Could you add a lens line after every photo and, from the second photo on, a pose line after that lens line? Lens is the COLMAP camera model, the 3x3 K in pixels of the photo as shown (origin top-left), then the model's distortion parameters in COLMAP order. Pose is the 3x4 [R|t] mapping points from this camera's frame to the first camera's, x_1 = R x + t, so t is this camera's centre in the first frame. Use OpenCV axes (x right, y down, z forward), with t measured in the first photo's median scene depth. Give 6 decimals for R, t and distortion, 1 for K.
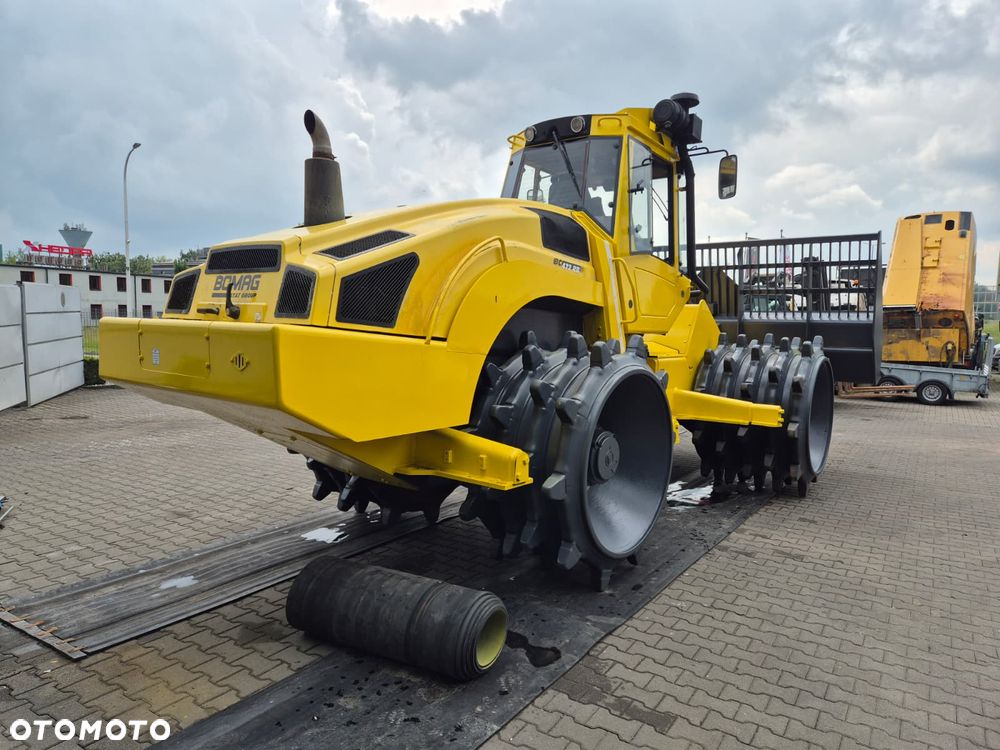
lens RADIAL K [[666.6, 0, 491.0], [0, 666.6, 379.5], [0, 0, 1]] dist [0.067420, -0.054777]
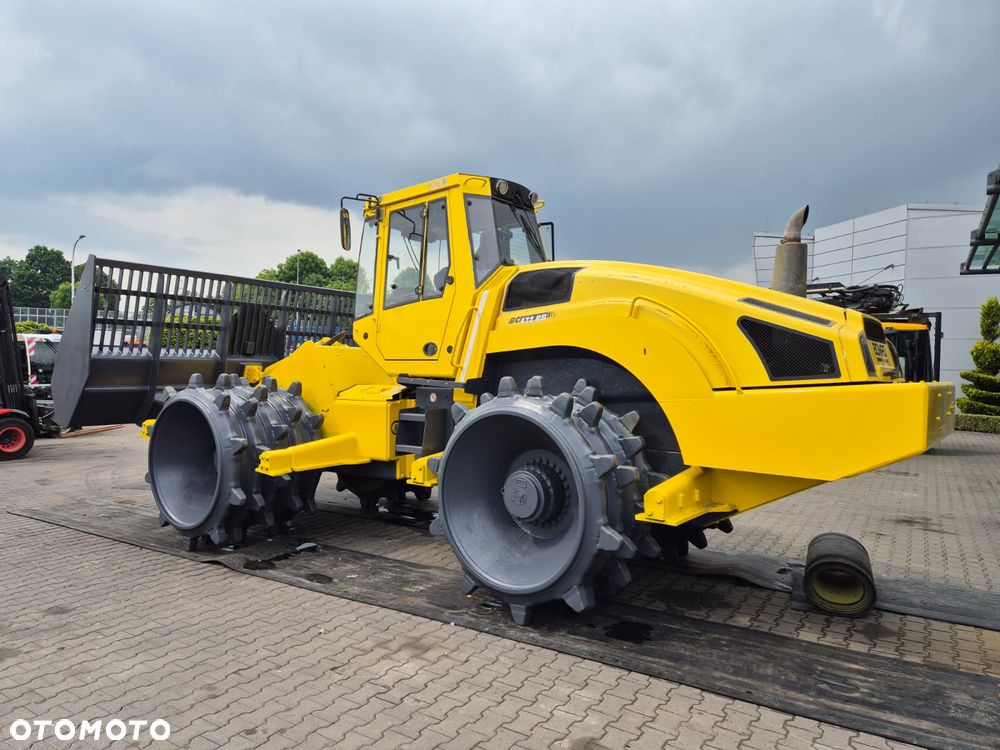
lens RADIAL K [[666.6, 0, 500.0], [0, 666.6, 371.1], [0, 0, 1]] dist [0.067420, -0.054777]
pose [[-0.025726, -0.024278, 0.999374, -1.290423], [0.069649, 0.997232, 0.026019, -0.149788], [-0.997240, 0.070275, -0.023964, 1.396710]]
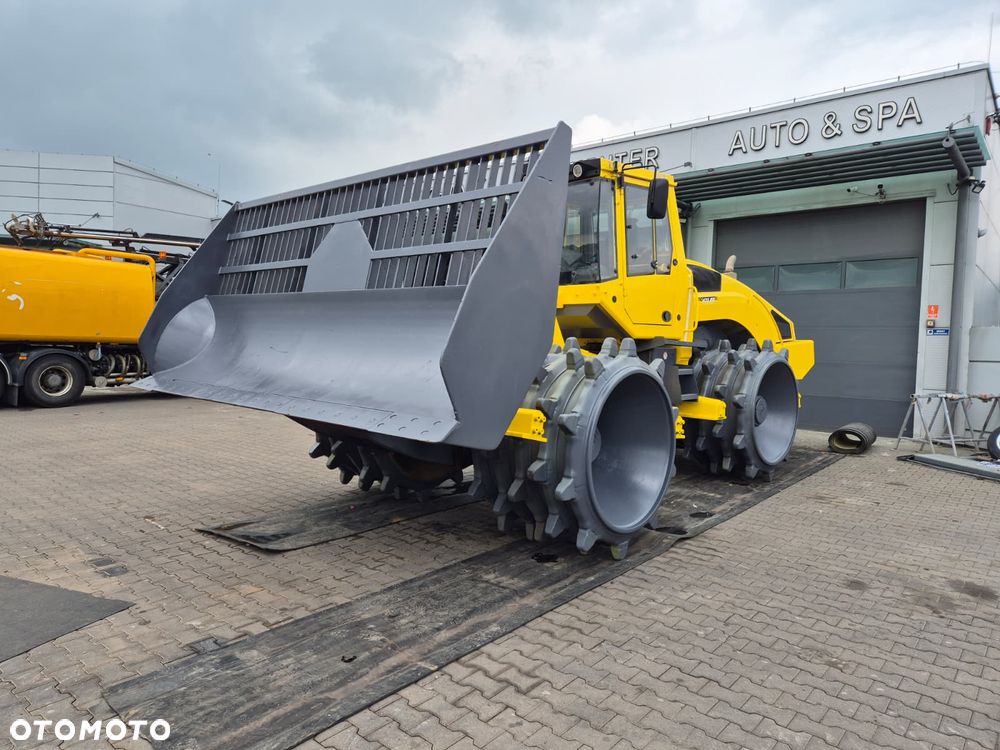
lens RADIAL K [[666.6, 0, 491.2], [0, 666.6, 372.3], [0, 0, 1]] dist [0.067420, -0.054777]
pose [[-0.992702, -0.052876, 0.108387, 0.291367], [-0.037432, 0.989463, 0.139867, -0.246262], [-0.114640, 0.134789, -0.984220, 3.187465]]
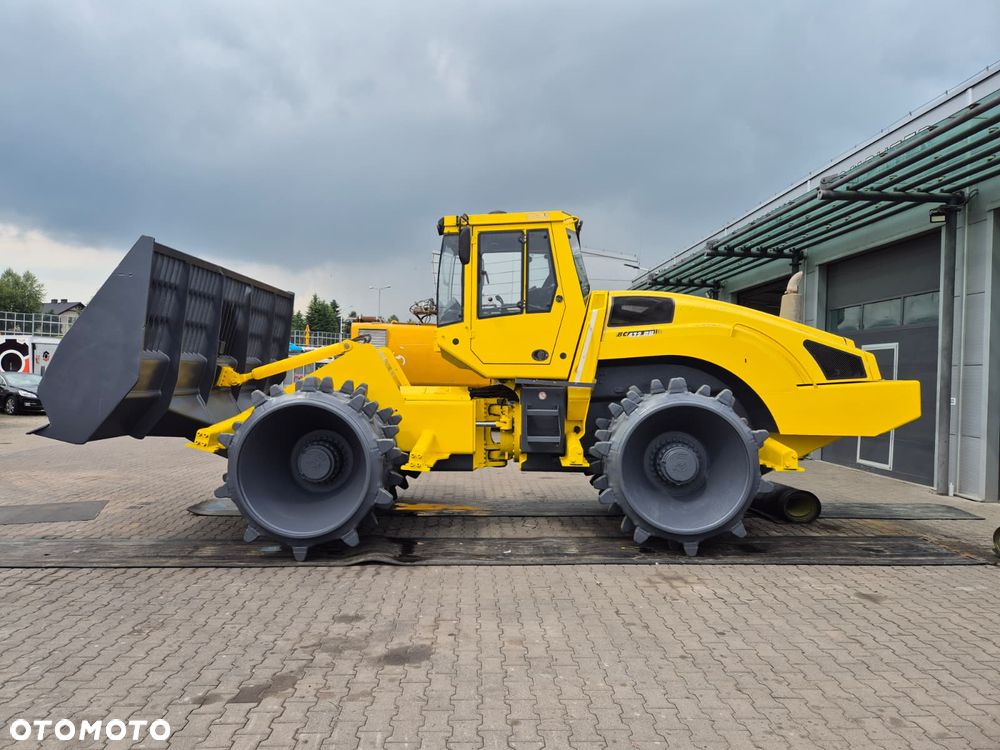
lens RADIAL K [[666.6, 0, 495.1], [0, 666.6, 372.4], [0, 0, 1]] dist [0.067420, -0.054777]
pose [[-0.584506, -0.029790, 0.810842, -1.179187], [0.041718, 0.996901, 0.066698, -0.238477], [-0.810316, 0.072812, -0.581452, 2.517013]]
